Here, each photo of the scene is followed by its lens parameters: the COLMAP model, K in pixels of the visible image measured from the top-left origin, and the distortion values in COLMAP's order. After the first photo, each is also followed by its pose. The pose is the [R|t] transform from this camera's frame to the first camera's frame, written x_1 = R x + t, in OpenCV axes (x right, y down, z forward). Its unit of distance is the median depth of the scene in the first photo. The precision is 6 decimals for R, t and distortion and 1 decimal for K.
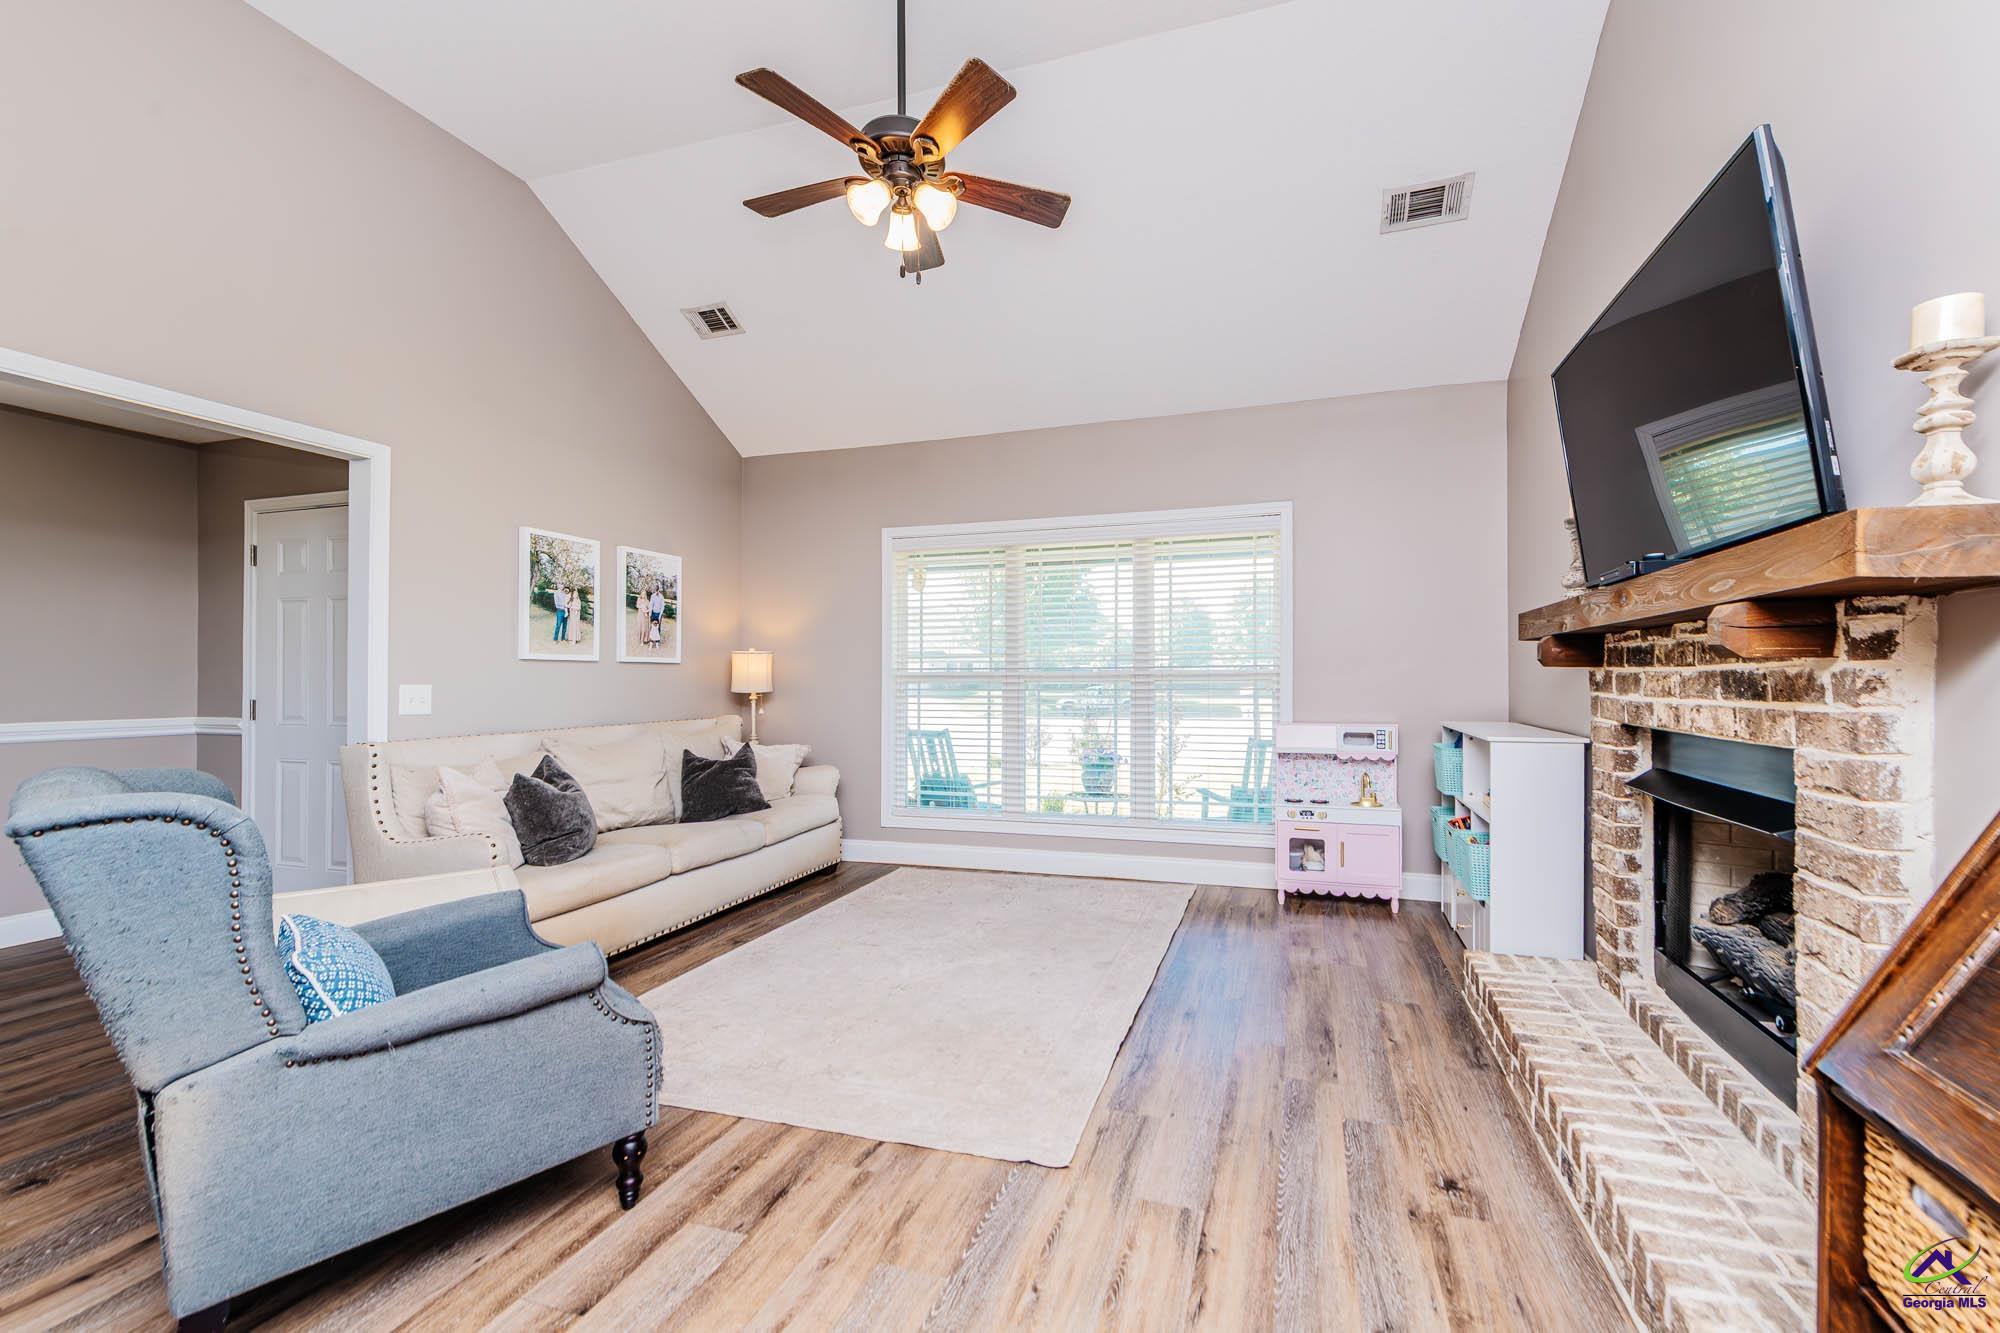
lens RADIAL K [[813.3, 0, 1033.3], [0, 813.3, 684.4], [0, 0, 1]] dist [0.002153, 0.000065]
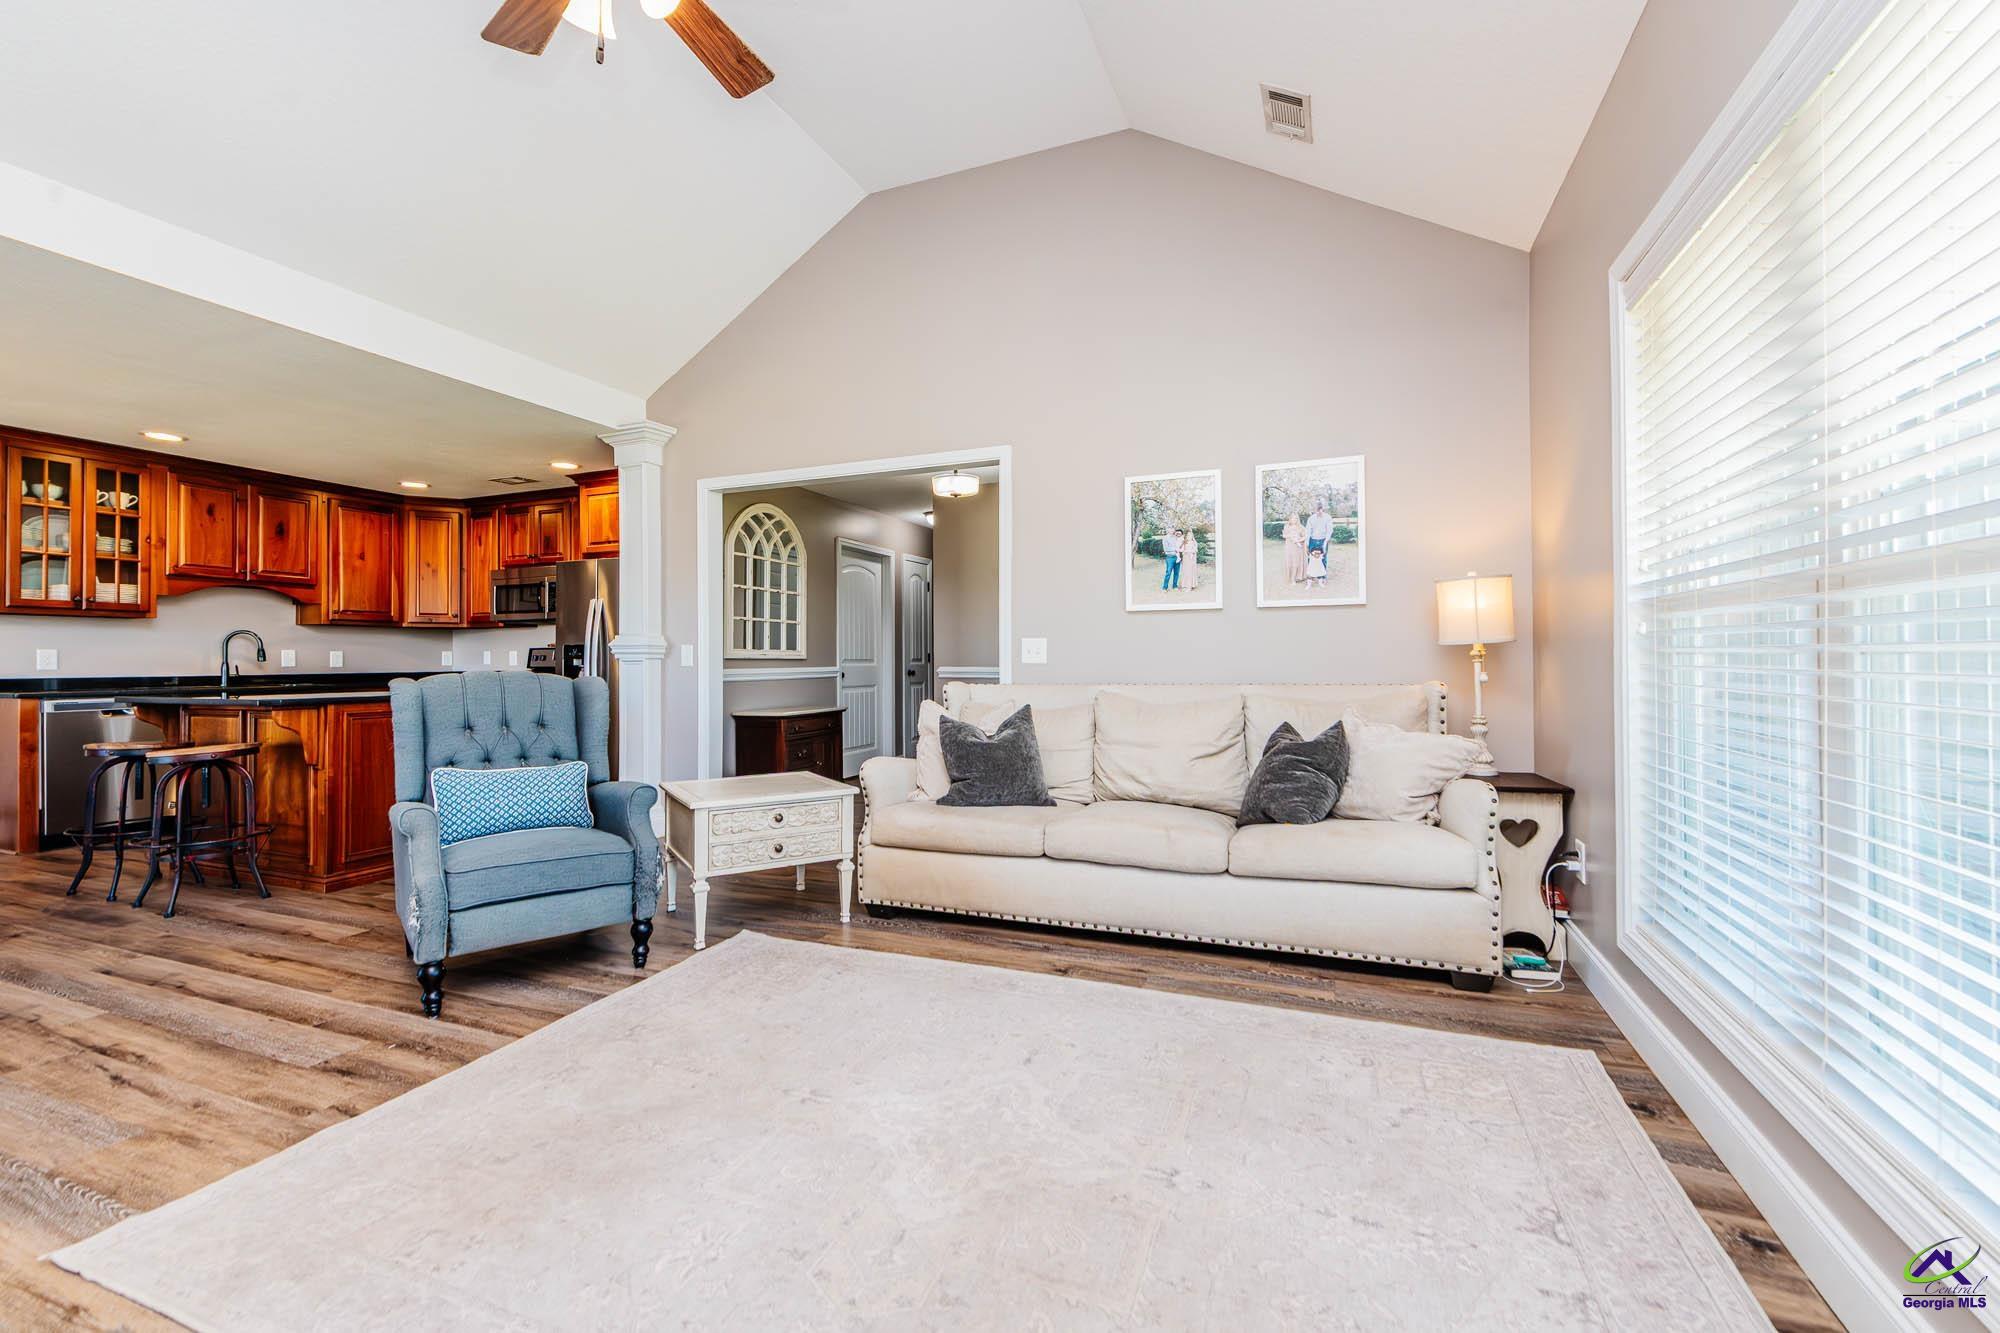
lens RADIAL K [[786.7, 0, 1002.7], [0, 786.7, 645.7], [0, 0, 1]] dist [0.002403, 0.000060]
pose [[-0.054379, -0.010072, -0.998470, 0.334727], [0.004176, 0.999938, -0.010314, 0.020061], [0.998512, -0.004731, -0.054334, 0.887751]]
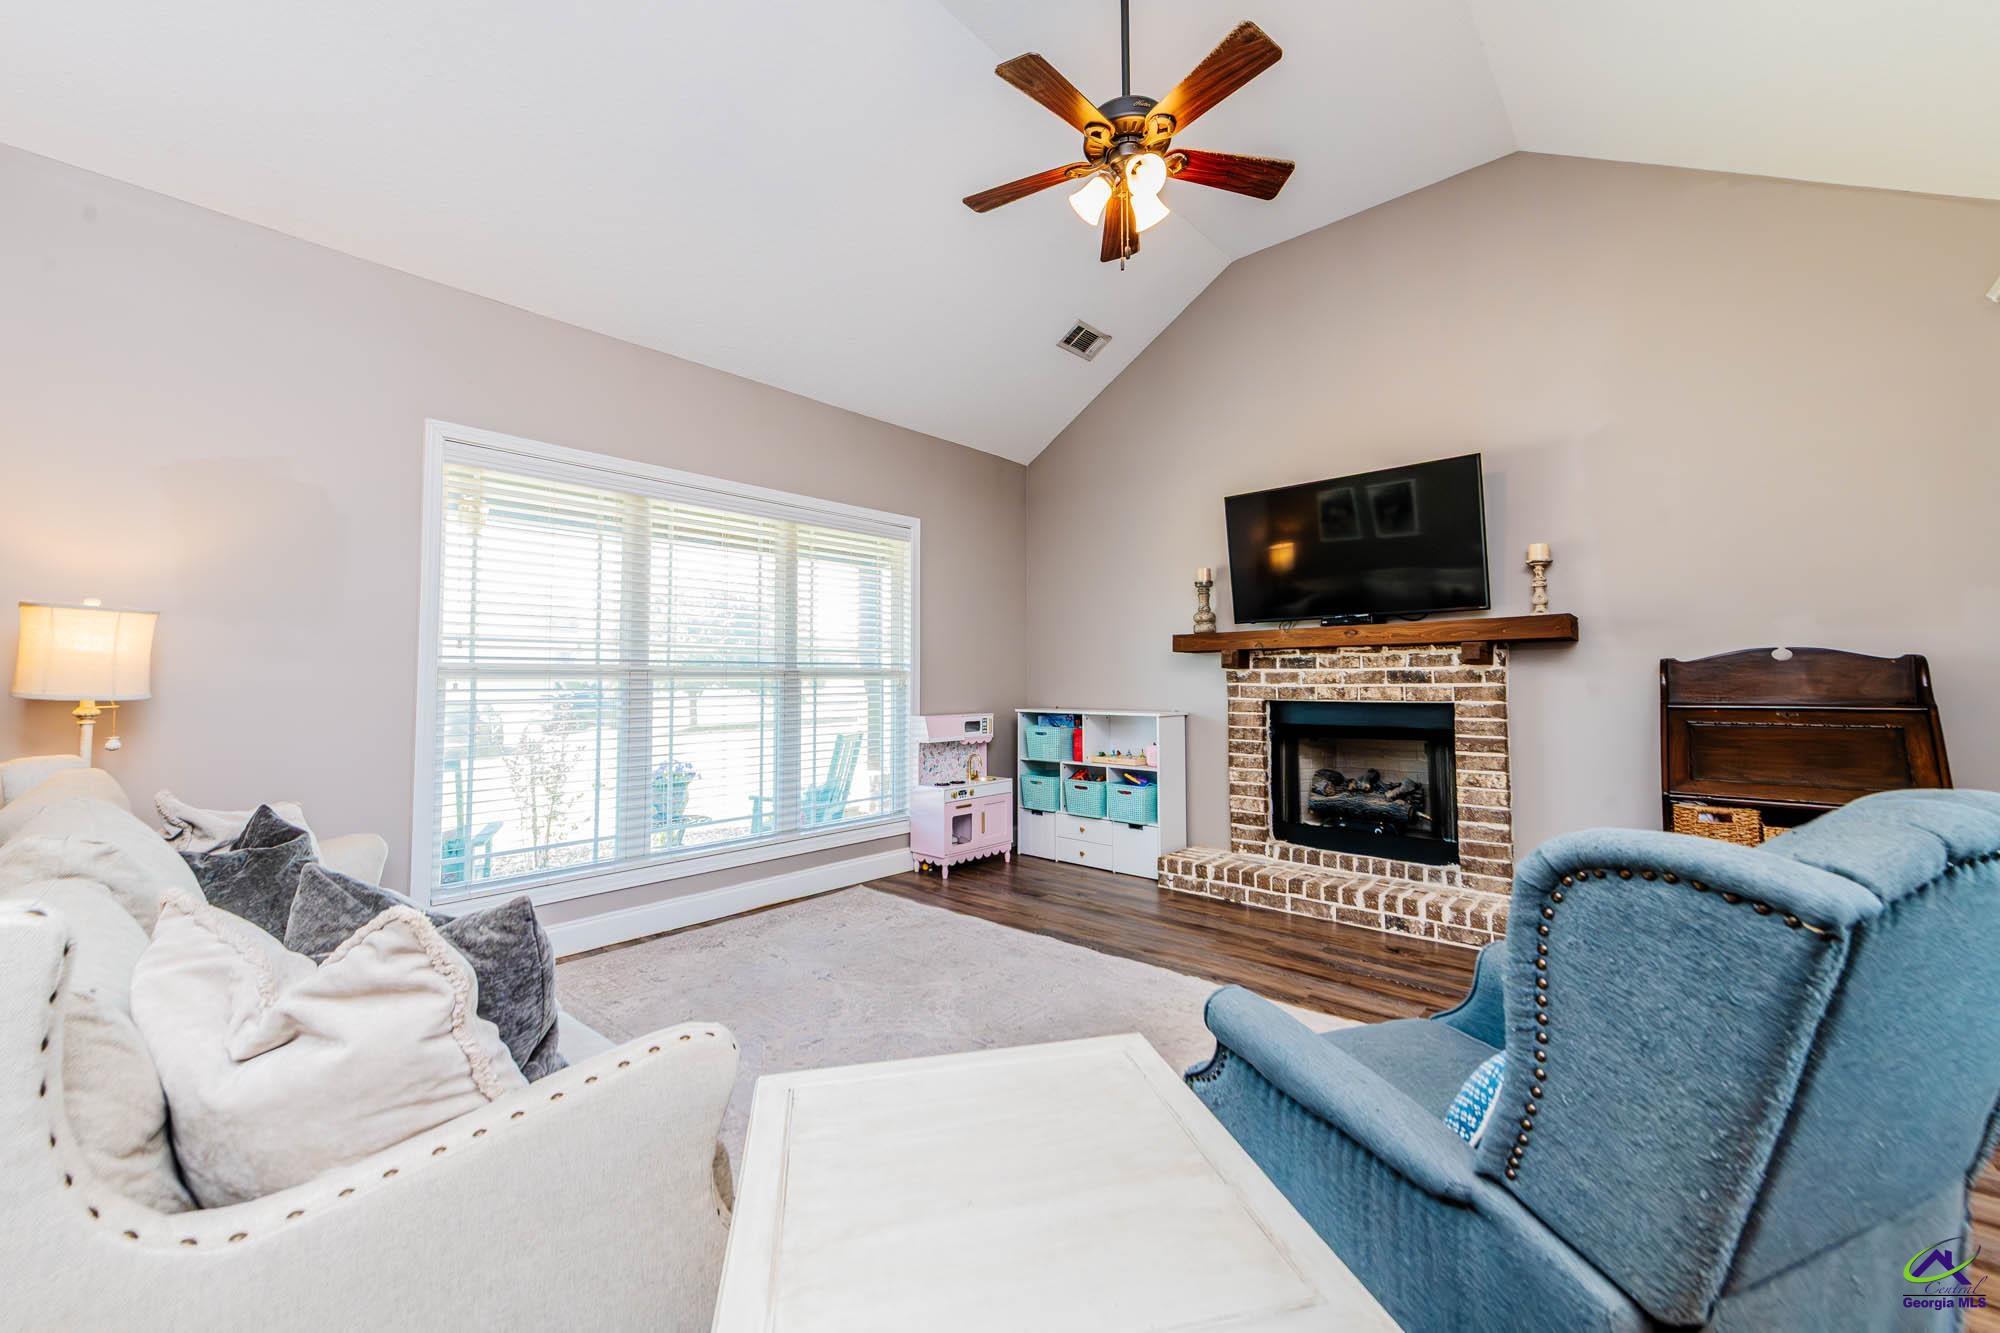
lens RADIAL K [[809.5, 0, 1002.7], [0, 809.5, 640.7], [0, 0, 1]] dist [0.001833, -0.000235]
pose [[0.393759, 0.048333, 0.917942, -0.698297], [0.006965, 0.998431, -0.055559, 0.007371], [-0.919188, 0.028271, 0.392804, 0.486927]]
